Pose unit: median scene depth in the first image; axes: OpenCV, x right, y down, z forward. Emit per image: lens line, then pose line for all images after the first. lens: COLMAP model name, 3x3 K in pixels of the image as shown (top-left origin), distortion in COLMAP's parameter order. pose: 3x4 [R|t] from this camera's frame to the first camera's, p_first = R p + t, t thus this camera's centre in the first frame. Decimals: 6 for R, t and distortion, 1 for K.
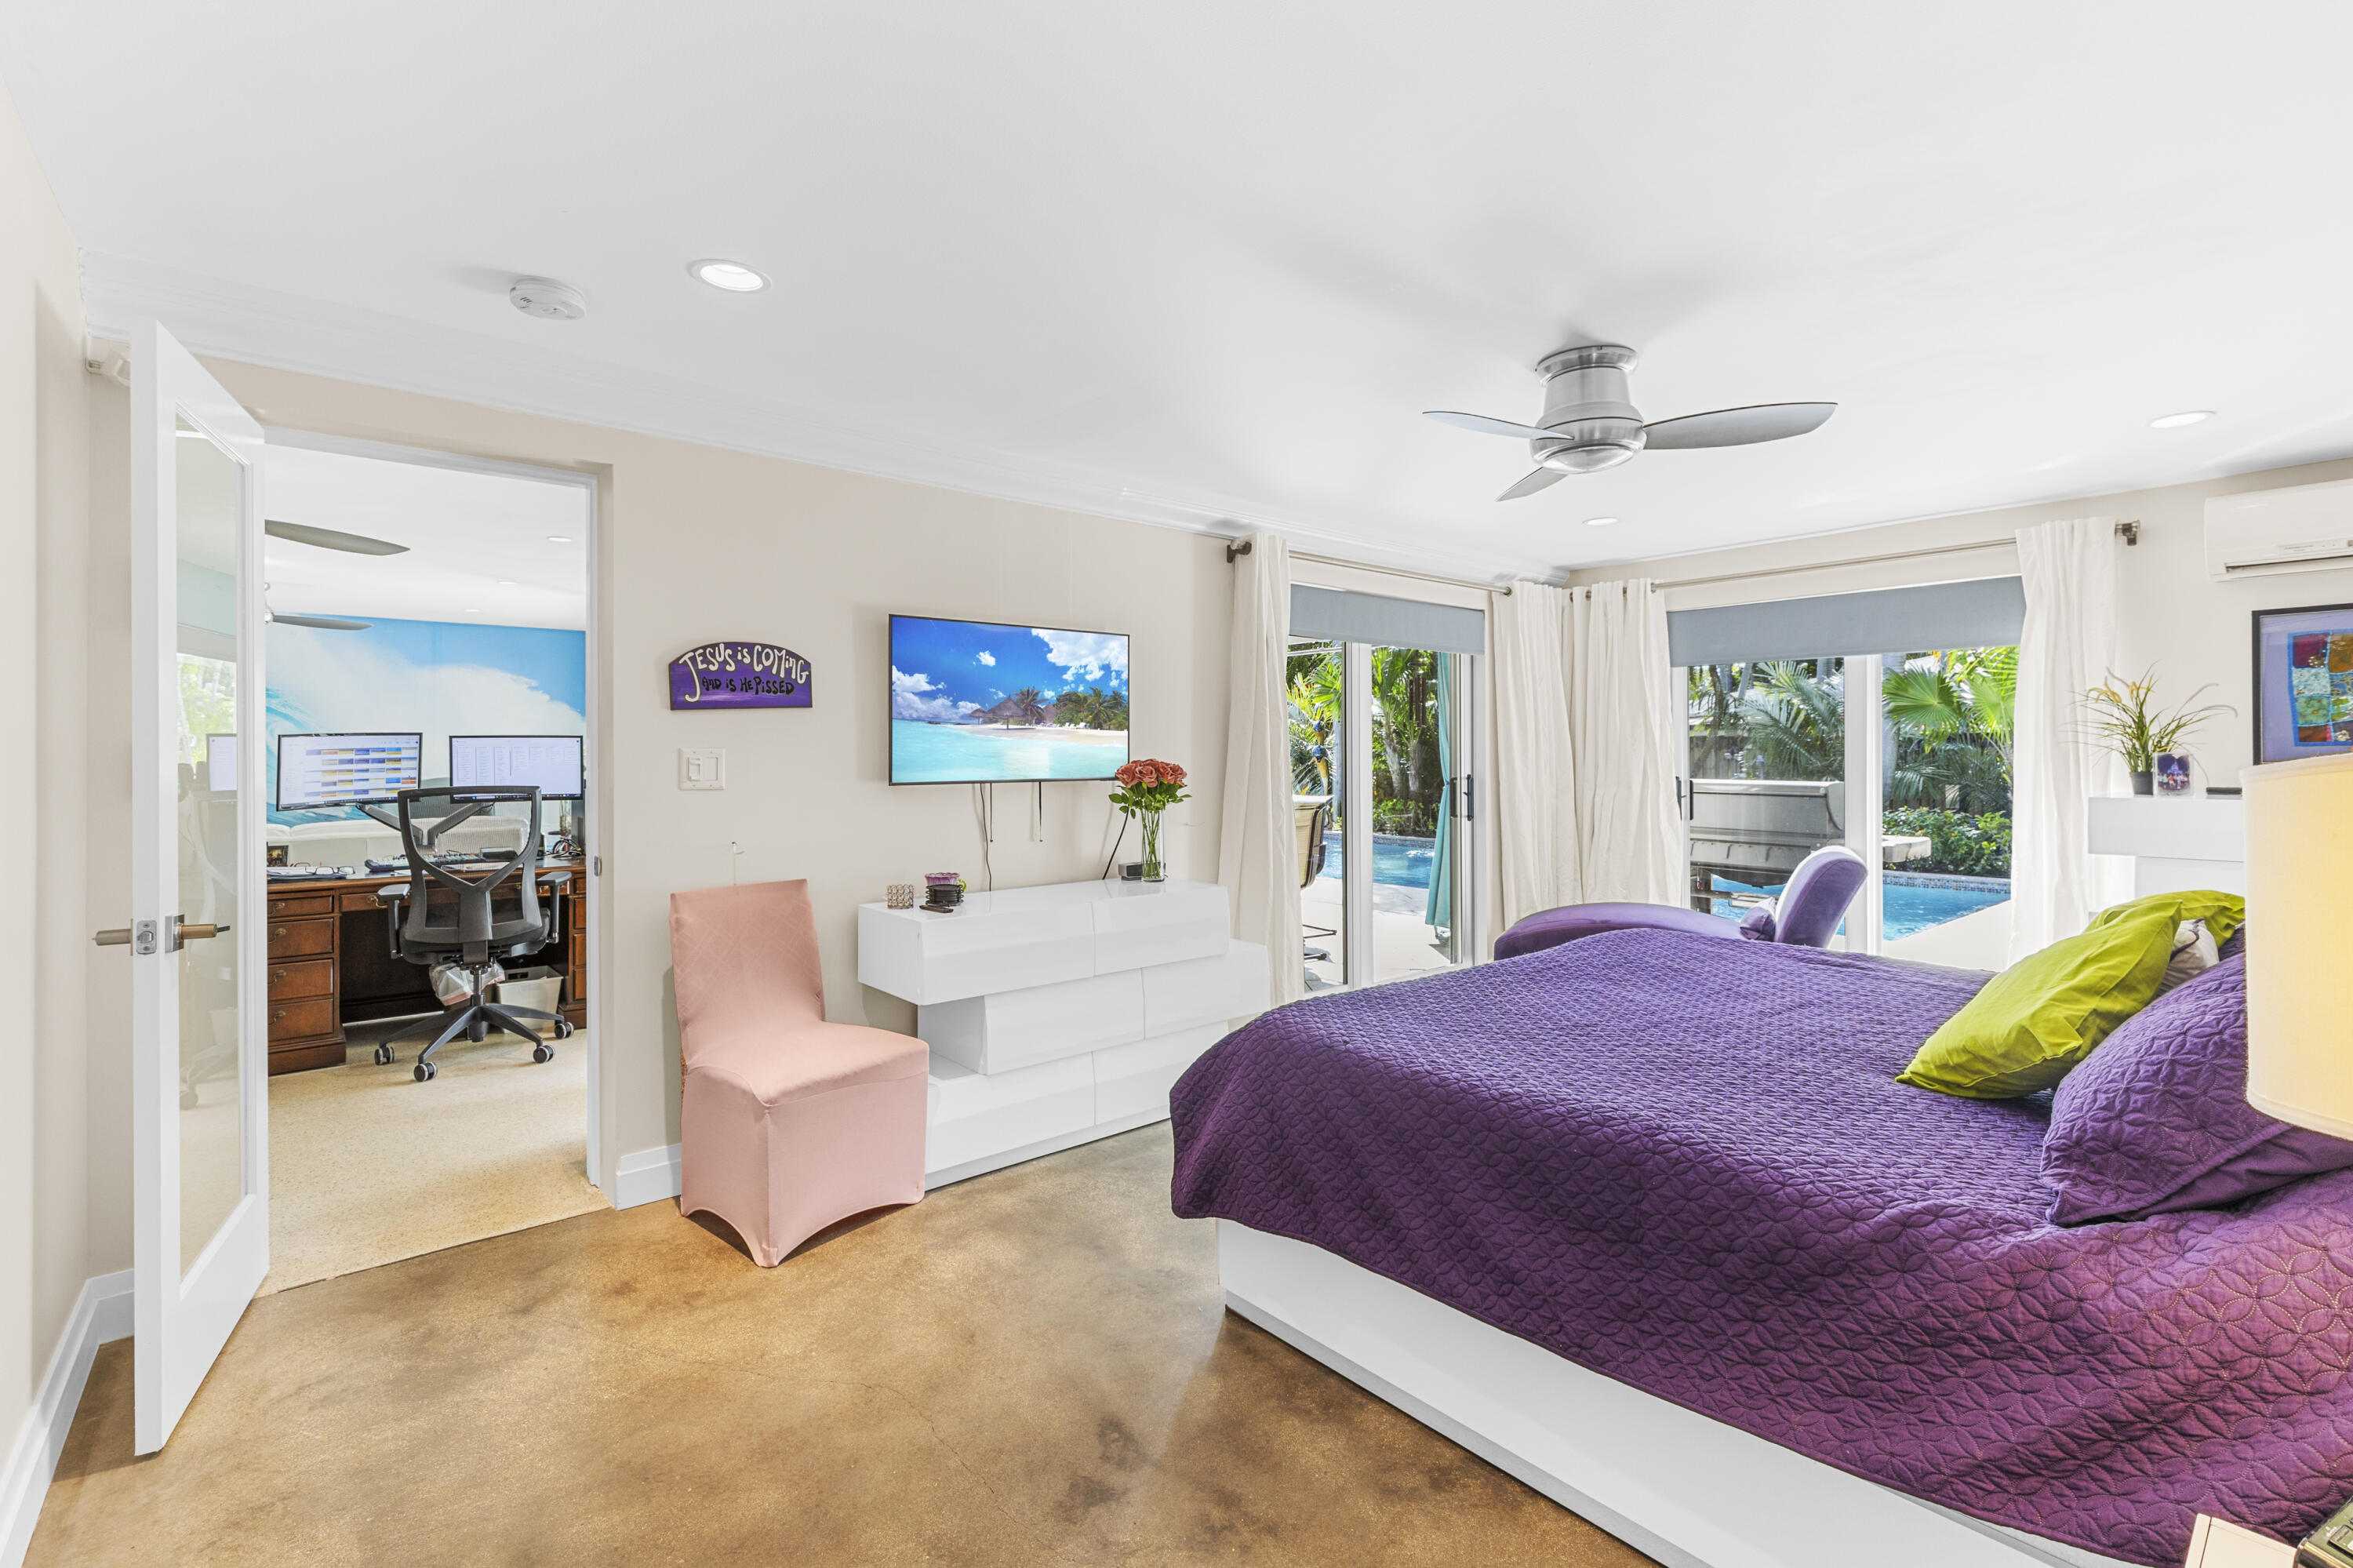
lens RADIAL K [[1053.5, 0, 1182.9], [0, 1053.5, 759.5], [0, 0, 1]] dist [0.007357, -0.002234]
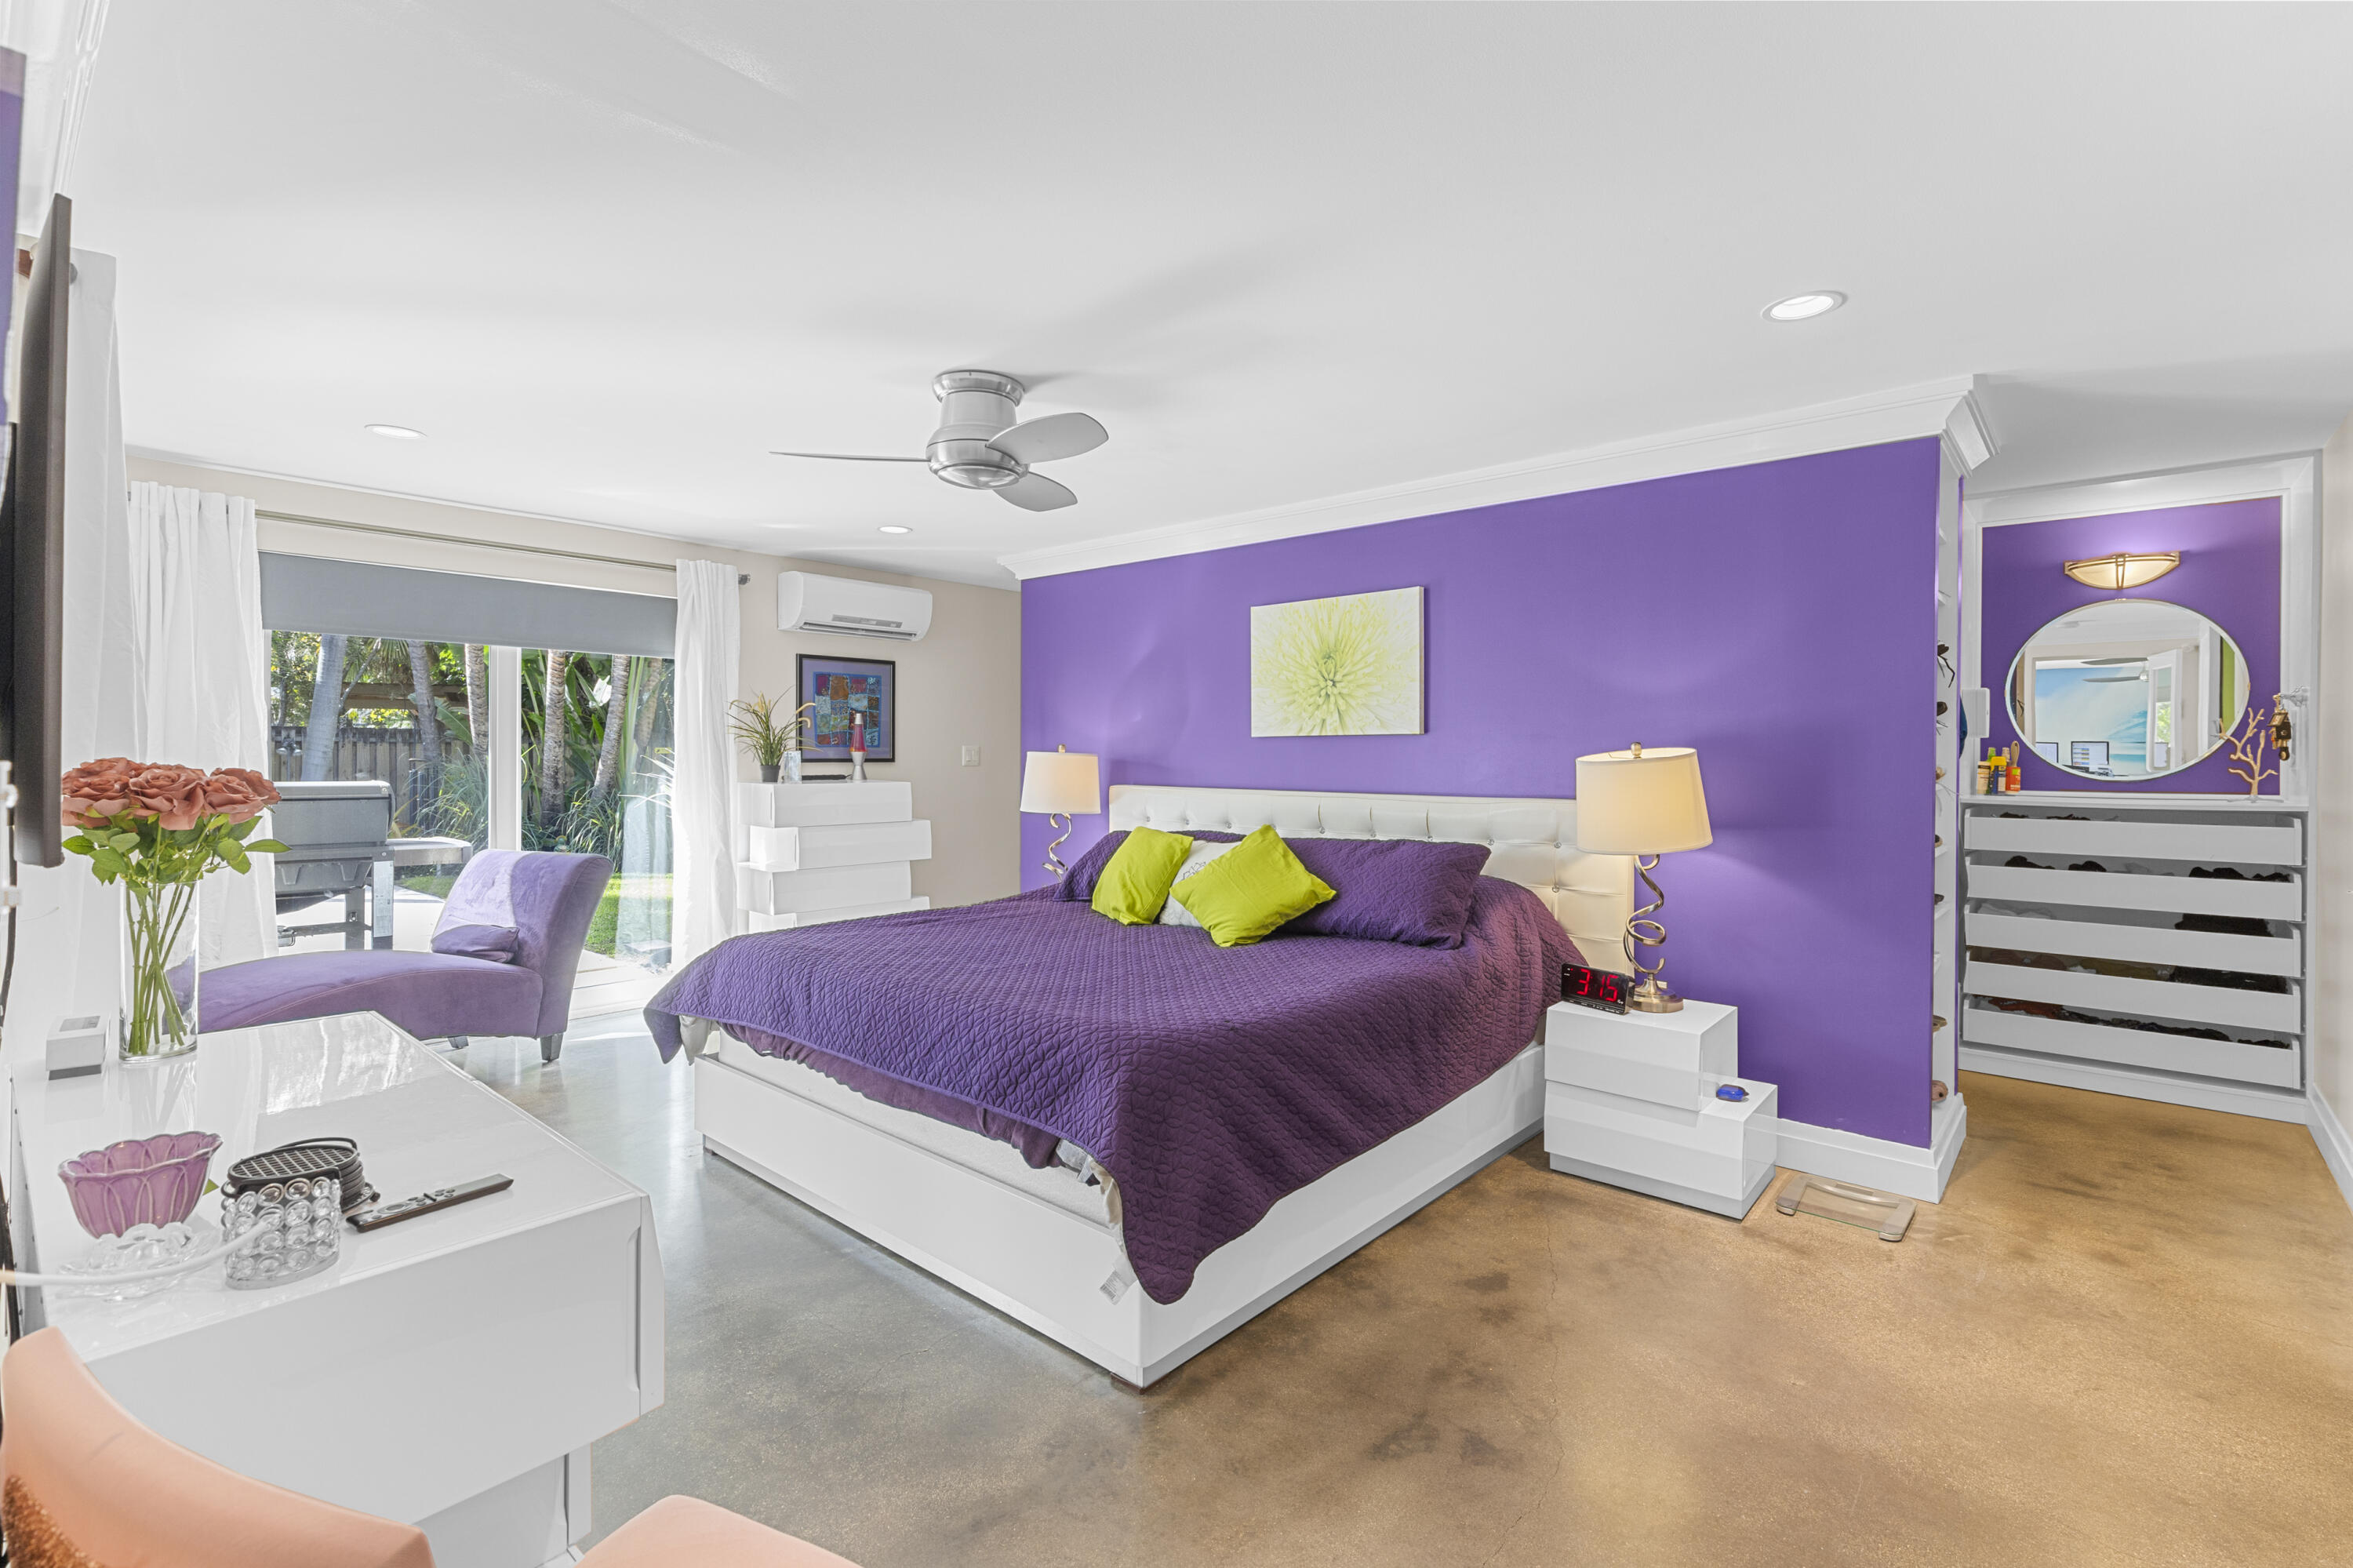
lens RADIAL K [[1053.5, 0, 1193.9], [0, 1053.5, 772.9], [0, 0, 1]] dist [0.007357, -0.002234]
pose [[-0.152543, -0.018570, 0.988122, -0.718286], [-0.002294, 0.999827, 0.018436, -0.005604], [-0.988294, 0.000545, -0.152560, 0.959499]]
